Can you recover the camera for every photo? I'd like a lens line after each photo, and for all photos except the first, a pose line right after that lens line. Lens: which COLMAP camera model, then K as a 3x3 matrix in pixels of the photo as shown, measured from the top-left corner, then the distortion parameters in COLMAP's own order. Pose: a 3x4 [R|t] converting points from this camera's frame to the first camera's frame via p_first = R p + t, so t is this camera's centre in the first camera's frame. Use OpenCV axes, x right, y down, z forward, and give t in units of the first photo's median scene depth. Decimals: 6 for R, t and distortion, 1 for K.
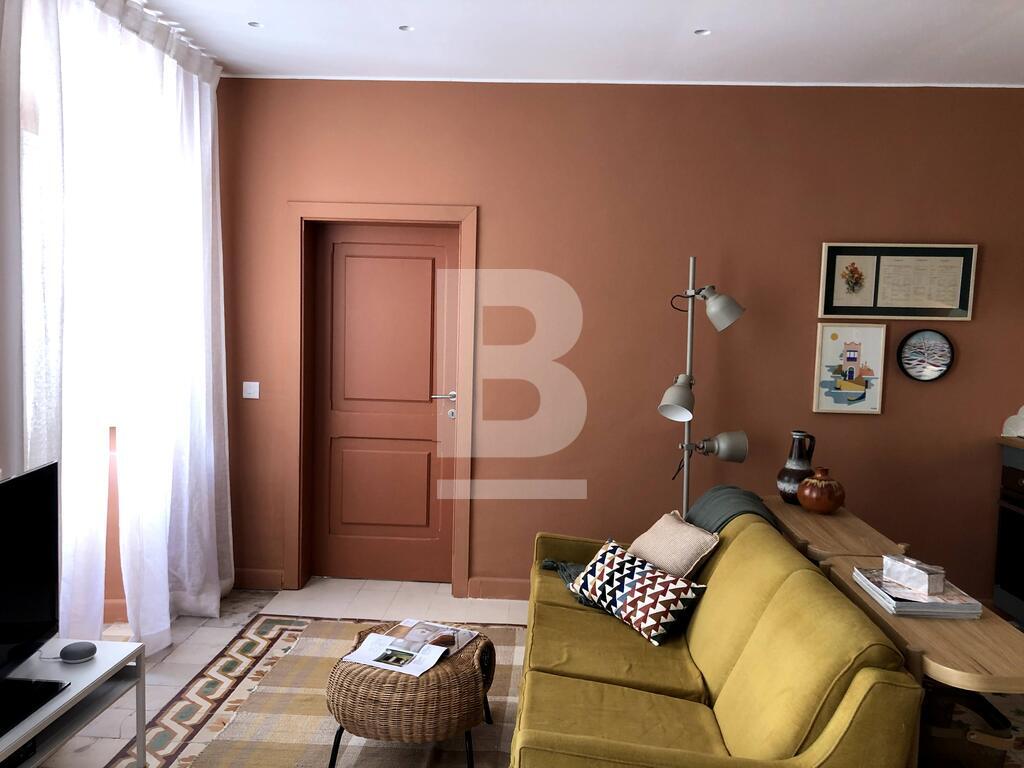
lens RADIAL K [[825.0, 0, 511.3], [0, 825.0, 375.5], [0, 0, 1]] dist [0.010468, -0.023868]
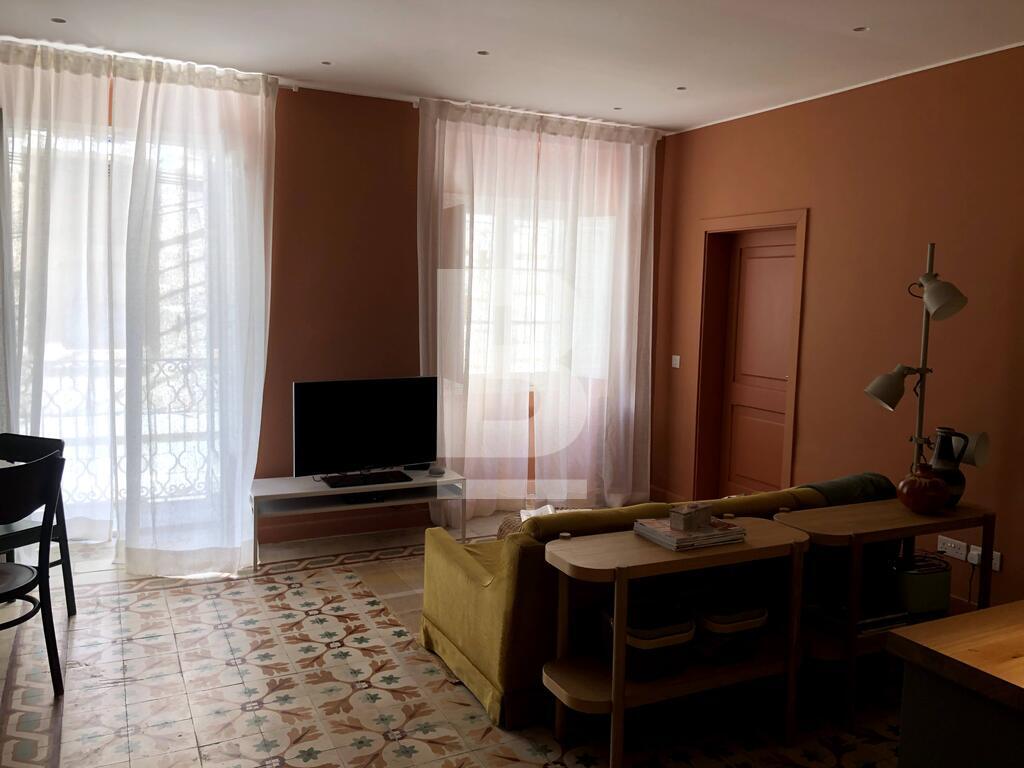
lens RADIAL K [[825.0, 0, 510.1], [0, 825.0, 384.2], [0, 0, 1]] dist [0.010468, -0.023868]
pose [[0.472761, 0.081733, -0.877392, 0.770312], [-0.069770, 0.996035, 0.055191, -0.001260], [0.878424, 0.035123, 0.476589, 0.117558]]
